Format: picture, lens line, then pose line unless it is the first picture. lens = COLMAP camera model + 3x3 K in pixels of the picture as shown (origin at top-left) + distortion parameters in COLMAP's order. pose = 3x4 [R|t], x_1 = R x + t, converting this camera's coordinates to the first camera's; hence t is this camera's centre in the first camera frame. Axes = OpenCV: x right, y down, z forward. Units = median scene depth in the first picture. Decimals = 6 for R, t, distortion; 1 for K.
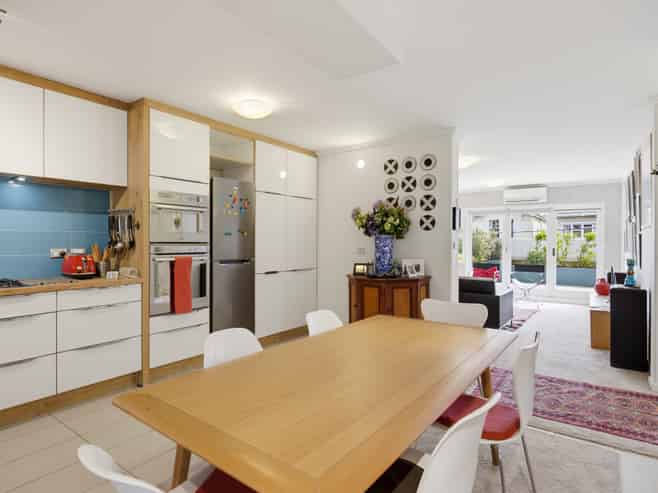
lens RADIAL K [[363.0, 0, 327.5], [0, 363.0, 245.3], [0, 0, 1]] dist [-0.001591, 0.000864]
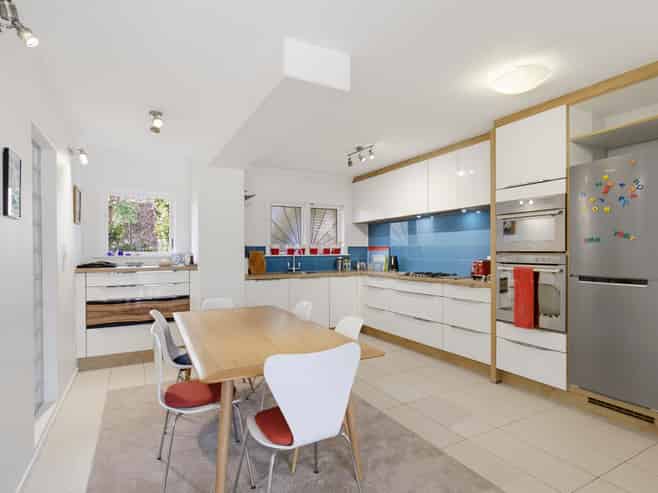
lens RADIAL K [[358.2, 0, 327.7], [0, 358.2, 249.0], [0, 0, 1]] dist [-0.003184, -0.000504]
pose [[-0.431610, -0.002070, -0.902058, 0.675054], [-0.000825, 0.999998, -0.001900, -0.013708], [0.902060, -0.000076, -0.431611, 0.979815]]
